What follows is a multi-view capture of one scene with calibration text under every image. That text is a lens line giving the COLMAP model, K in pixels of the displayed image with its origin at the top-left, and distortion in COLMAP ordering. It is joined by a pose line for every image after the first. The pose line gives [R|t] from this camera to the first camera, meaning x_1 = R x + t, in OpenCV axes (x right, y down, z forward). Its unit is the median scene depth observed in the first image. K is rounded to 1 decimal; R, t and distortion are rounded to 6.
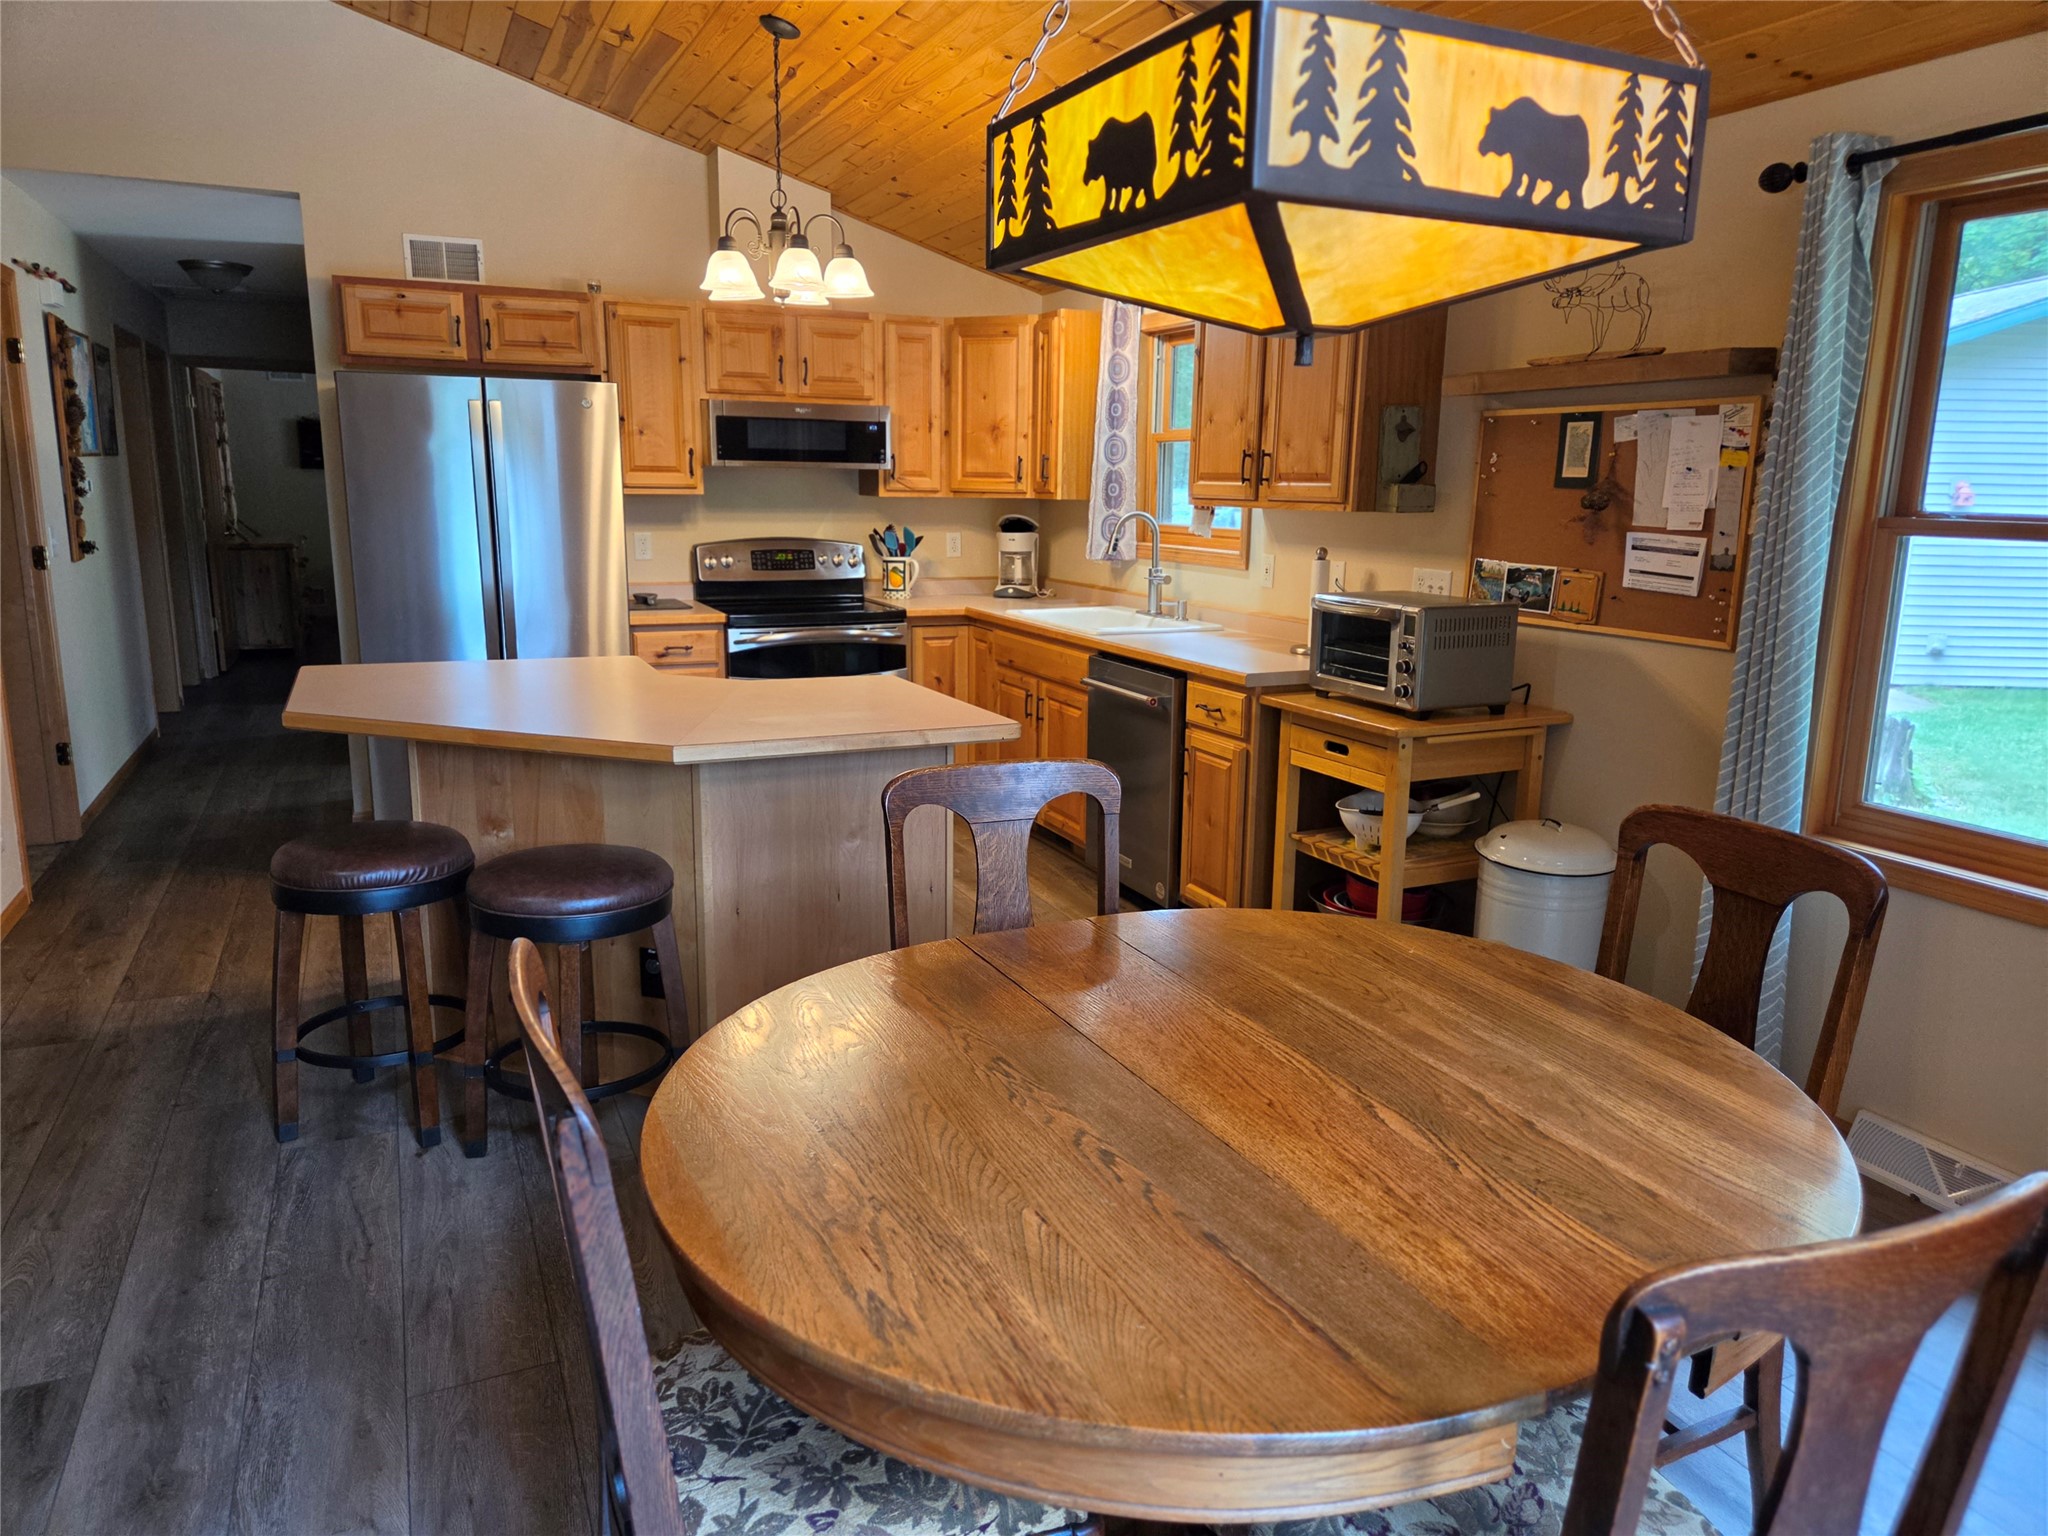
lens RADIAL K [[1372.2, 0, 1031.8], [0, 1372.2, 760.5], [0, 0, 1]] dist [0.079702, -0.077698]
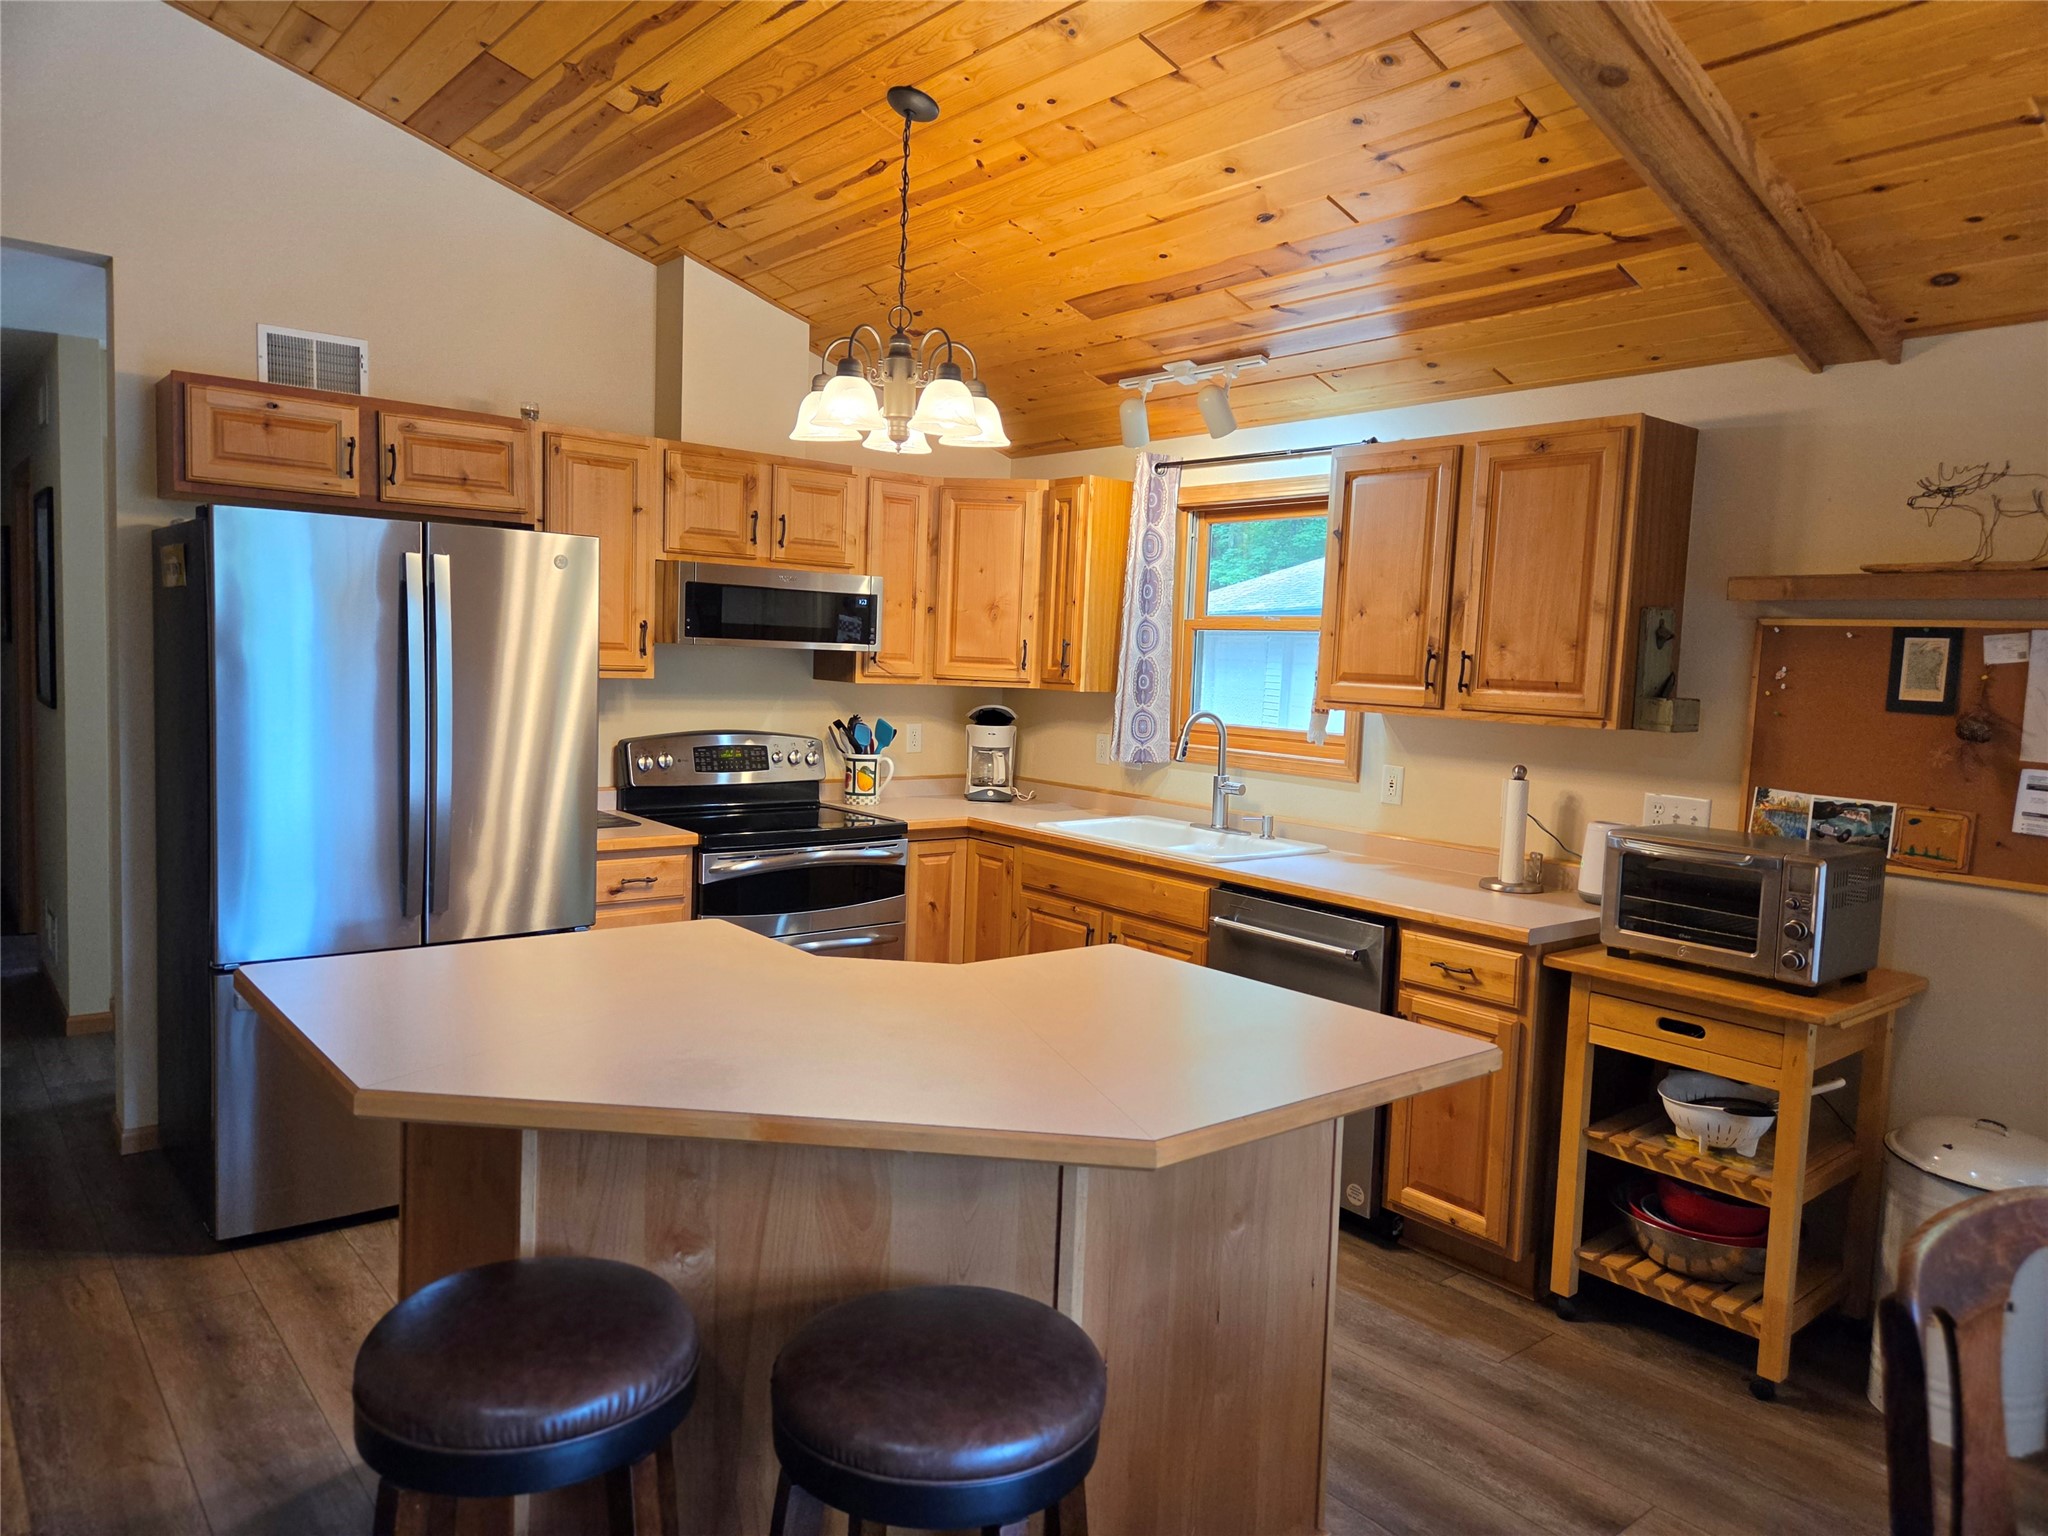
lens RADIAL K [[1366.1, 0, 1035.0], [0, 1366.1, 768.7], [0, 0, 1]] dist [0.079272, -0.067642]
pose [[0.965551, 0.003148, 0.260195, -0.252720], [0.025276, 0.994063, -0.105825, -0.059781], [-0.258983, 0.108756, 0.959739, 0.225373]]
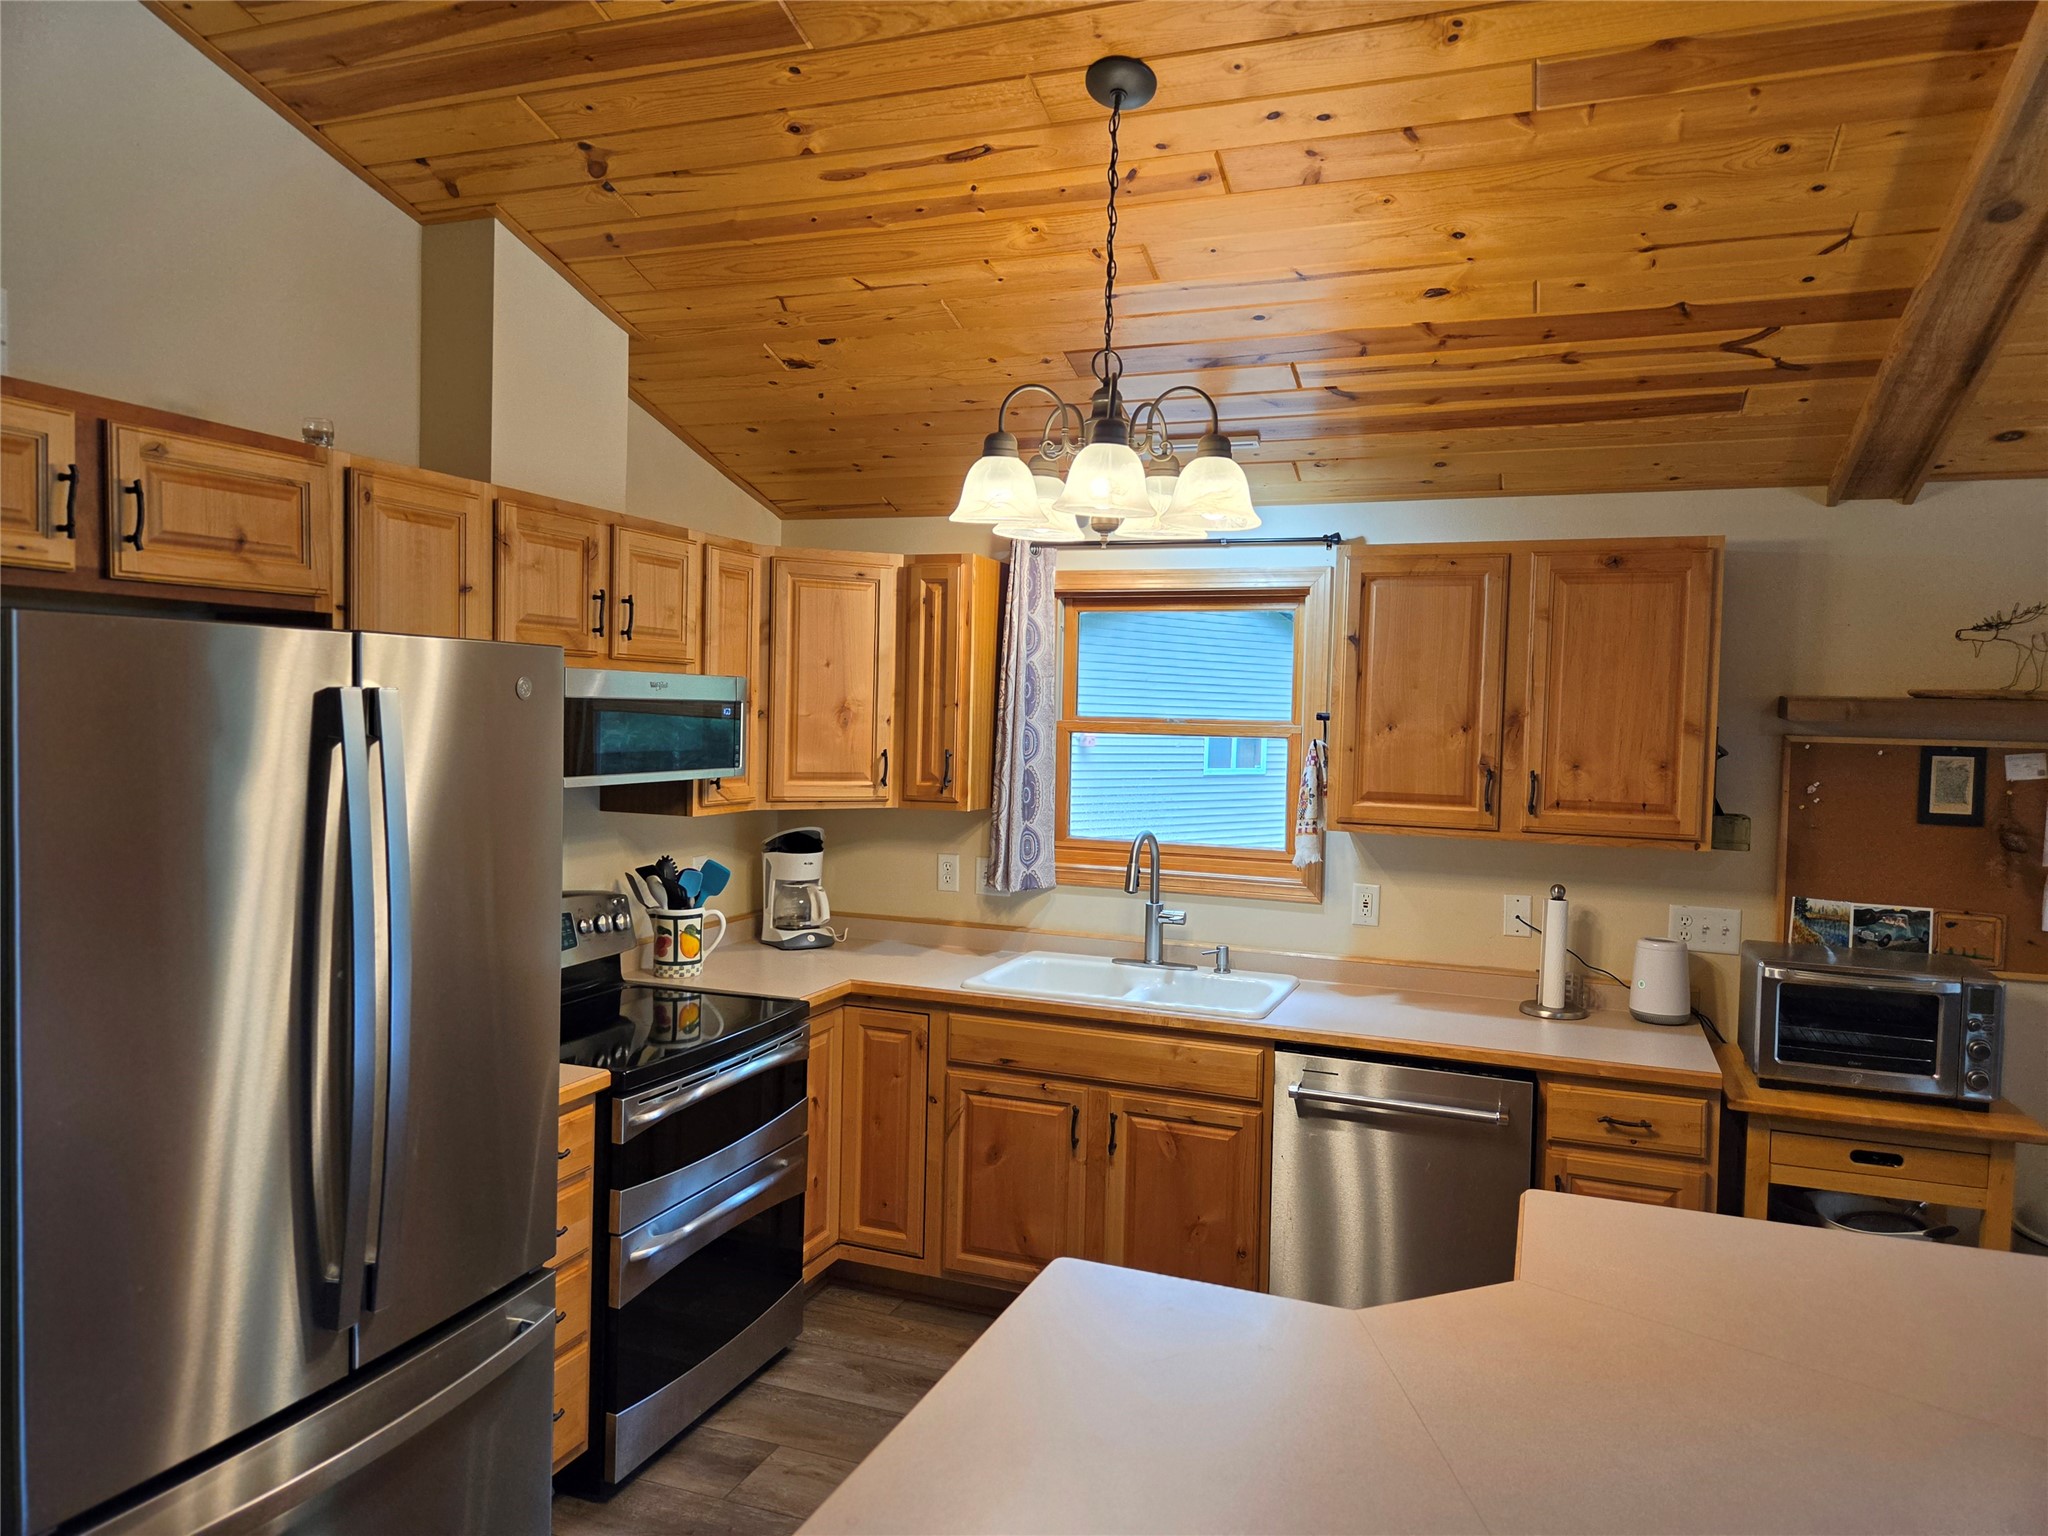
lens RADIAL K [[1366.1, 0, 1035.0], [0, 1366.1, 768.7], [0, 0, 1]] dist [0.079272, -0.067642]
pose [[0.713324, -0.026291, 0.700341, -0.493896], [0.126719, 0.987664, -0.091992, -0.158325], [-0.689283, 0.154367, 0.707856, 0.530594]]
